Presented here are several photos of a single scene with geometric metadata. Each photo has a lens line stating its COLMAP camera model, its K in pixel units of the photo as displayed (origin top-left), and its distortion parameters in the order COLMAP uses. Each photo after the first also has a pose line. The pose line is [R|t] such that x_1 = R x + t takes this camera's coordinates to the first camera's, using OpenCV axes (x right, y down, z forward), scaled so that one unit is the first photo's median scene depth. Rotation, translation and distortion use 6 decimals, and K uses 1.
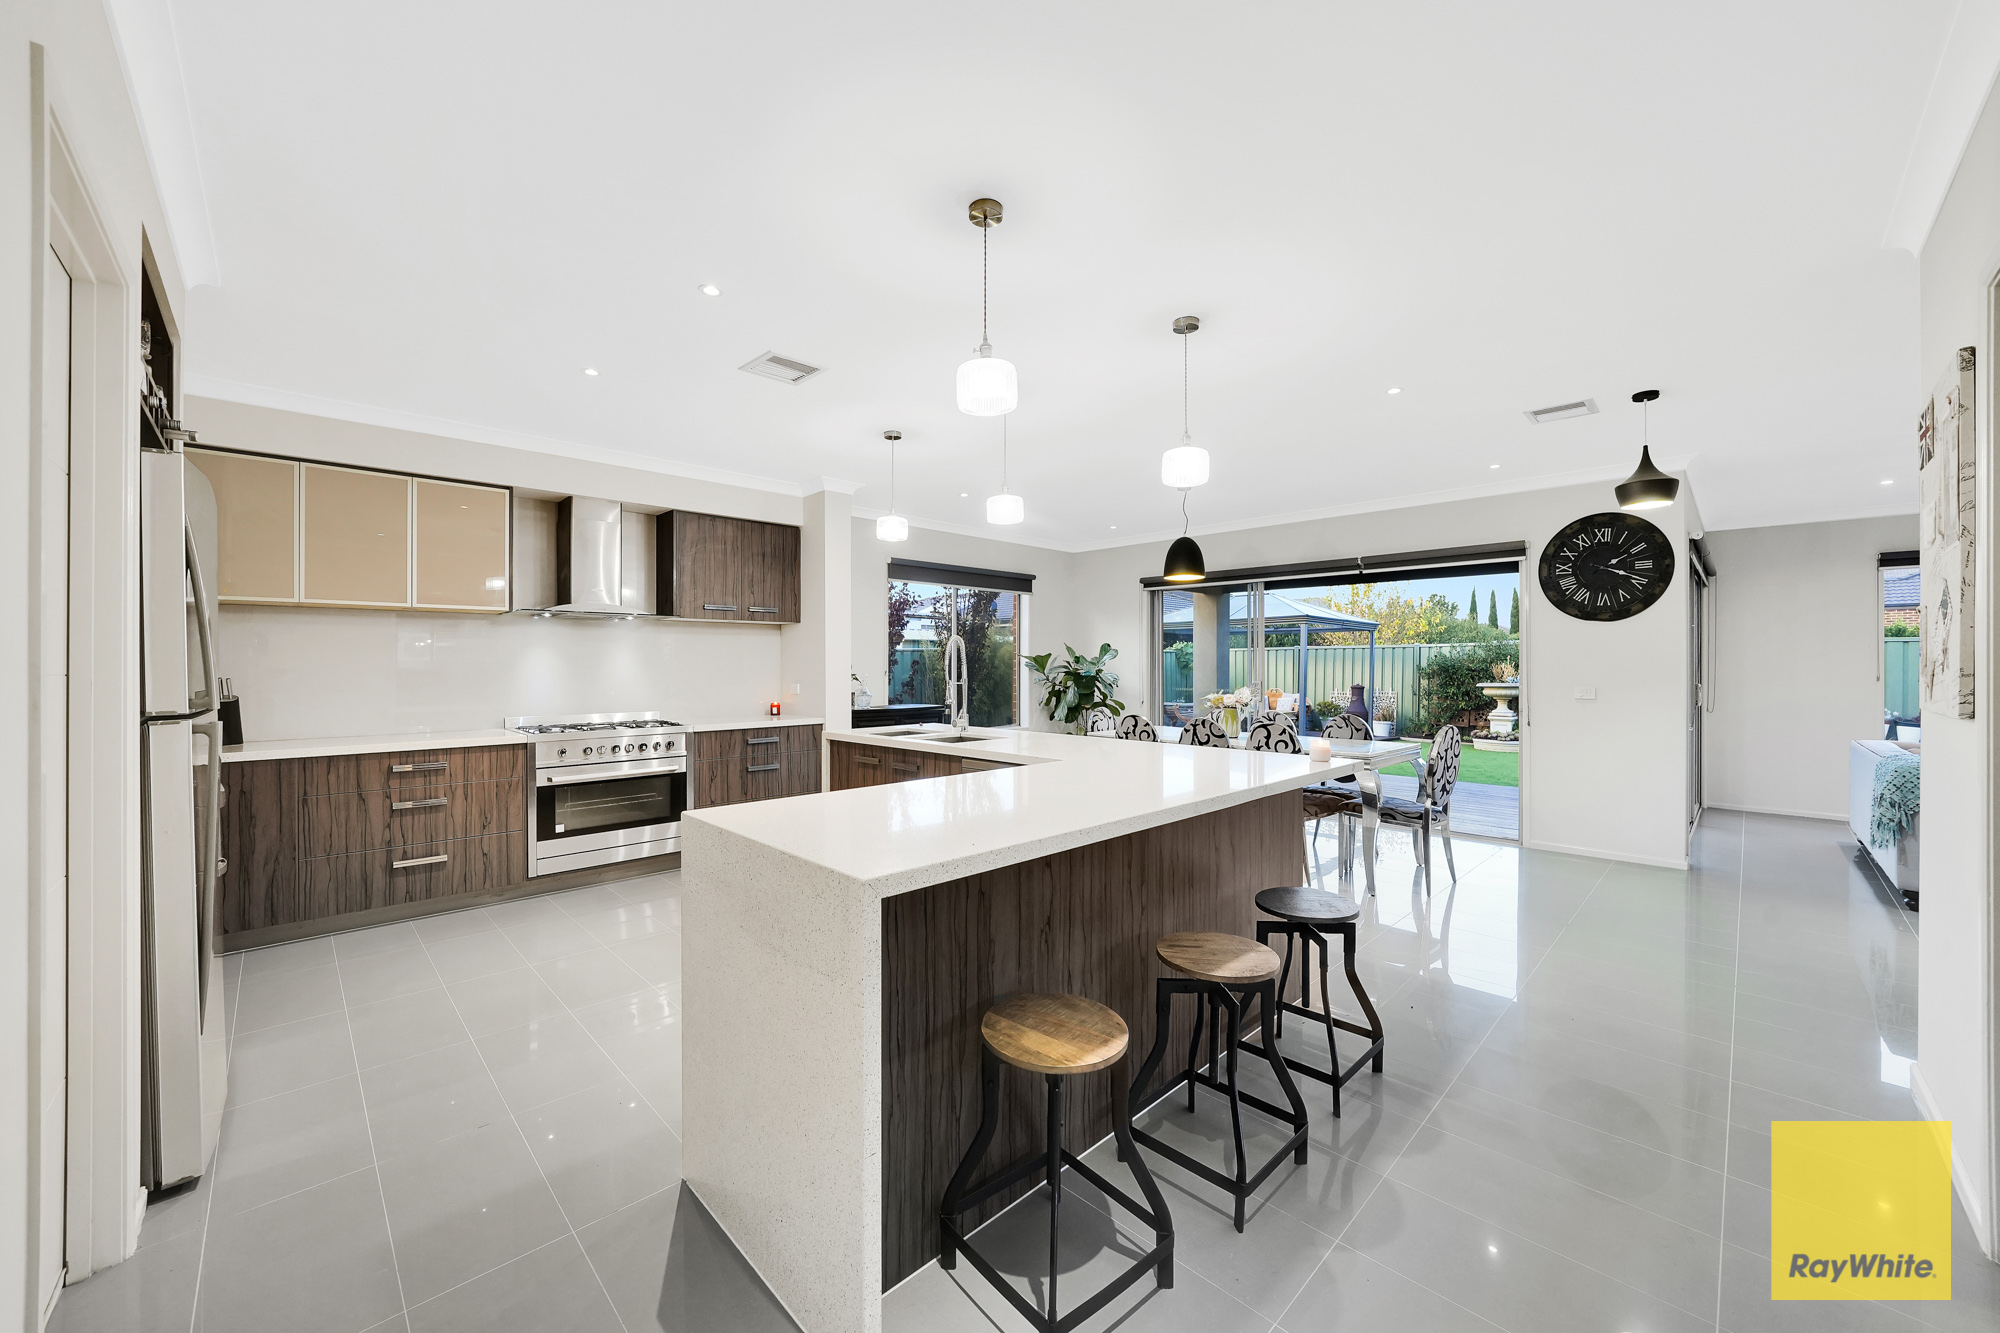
lens RADIAL K [[731.5, 0, 987.9], [0, 731.5, 663.7], [0, 0, 1]] dist [-0.006546, 0.000330]
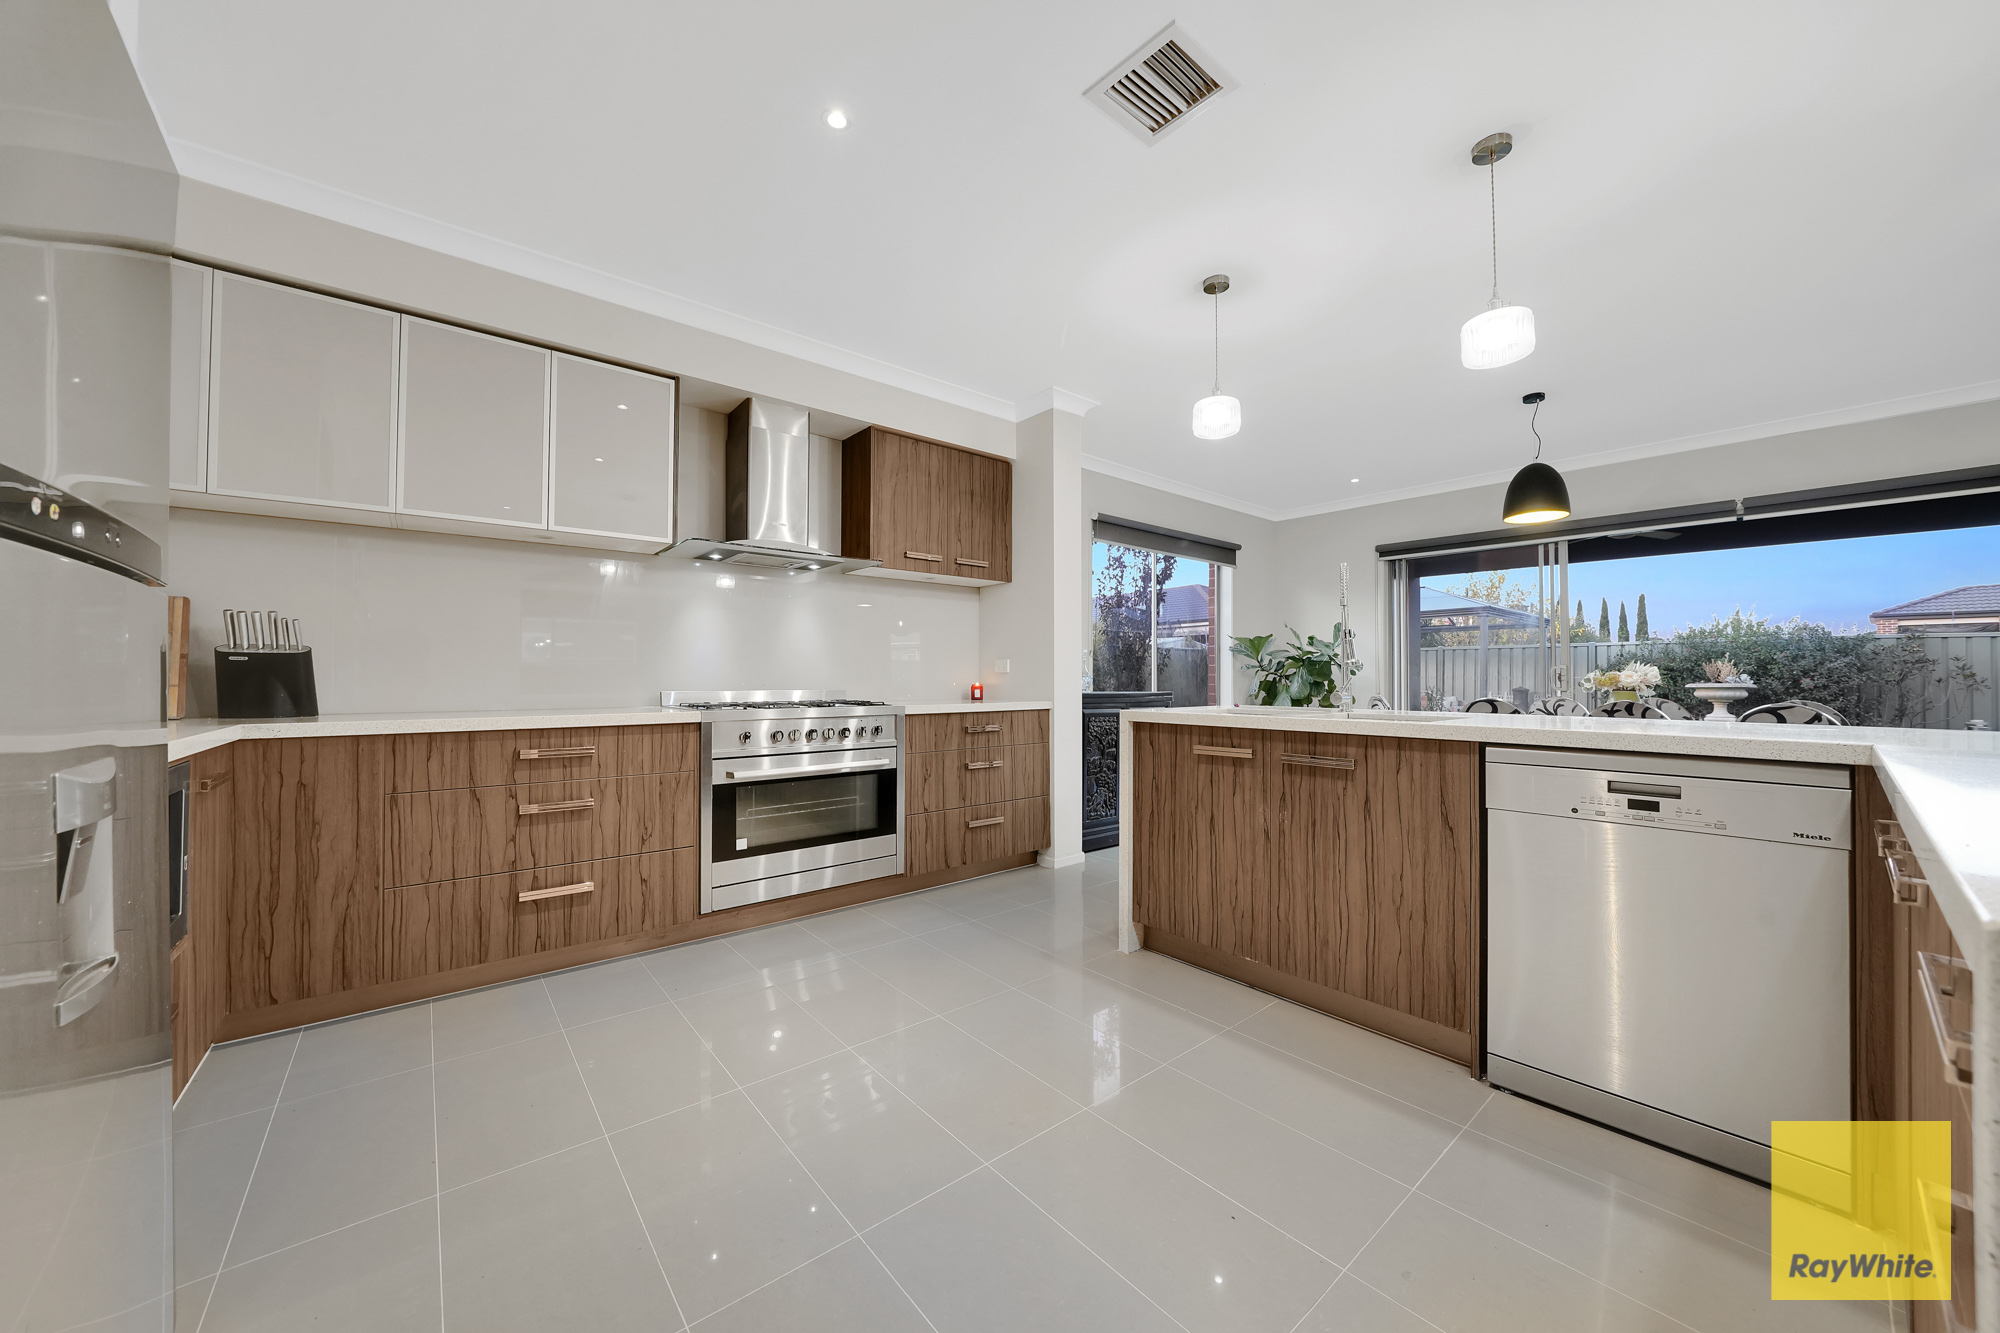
lens RADIAL K [[705.6, 0, 1019.2], [0, 705.6, 664.4], [0, 0, 1]] dist [-0.012263, 0.000079]
pose [[0.998124, 0.006871, -0.060830, -0.255837], [-0.007496, 0.999921, -0.010042, 0.051746], [0.060757, 0.010480, 0.998098, 0.306186]]
